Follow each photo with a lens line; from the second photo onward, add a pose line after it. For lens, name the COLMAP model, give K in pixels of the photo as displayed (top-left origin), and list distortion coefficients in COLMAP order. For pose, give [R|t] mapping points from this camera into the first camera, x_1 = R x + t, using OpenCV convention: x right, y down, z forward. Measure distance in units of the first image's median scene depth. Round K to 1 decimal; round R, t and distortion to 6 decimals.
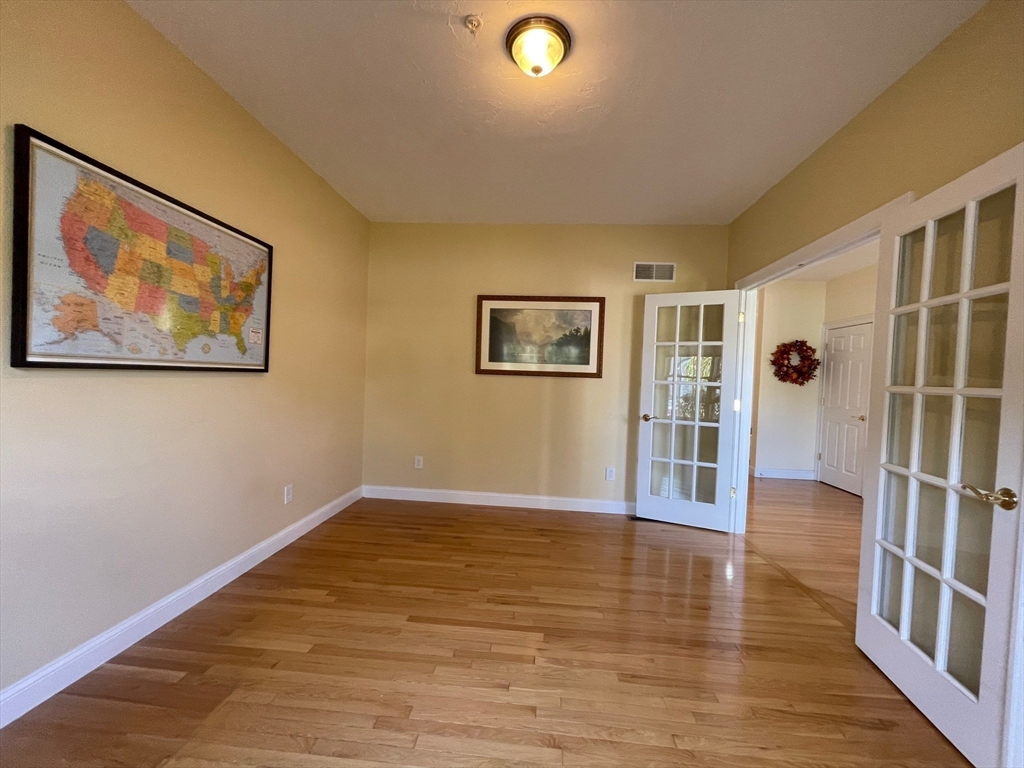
lens RADIAL K [[413.6, 0, 514.8], [0, 413.6, 388.7], [0, 0, 1]] dist [0.003555, 0.000229]
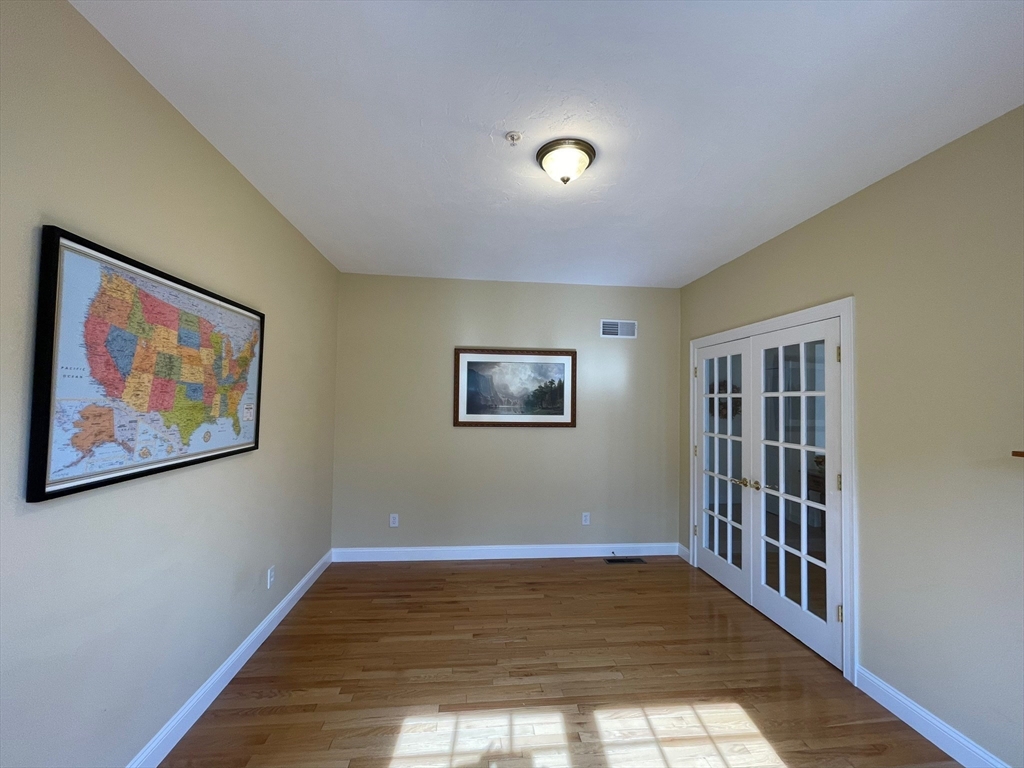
lens RADIAL K [[413.6, 0, 516.3], [0, 413.6, 389.3], [0, 0, 1]] dist [0.003555, 0.000229]
pose [[0.981998, -0.014920, 0.188301, -0.232261], [0.023839, 0.998694, -0.045190, -0.133819], [-0.187381, 0.048866, 0.981071, -0.021374]]
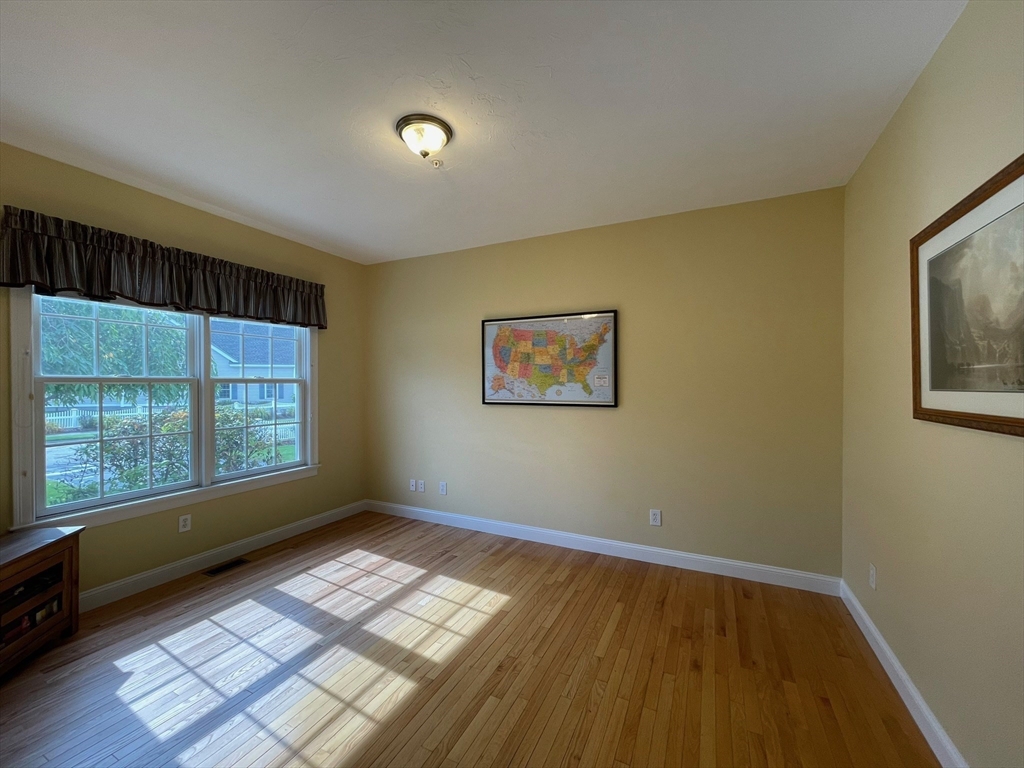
lens RADIAL K [[413.6, 0, 505.0], [0, 413.6, 383.9], [0, 0, 1]] dist [0.003555, 0.000229]
pose [[-0.374245, -0.036830, -0.926598, 0.831767], [-0.038672, 0.998962, -0.024087, -0.077768], [0.926523, 0.026819, -0.375281, 1.330190]]
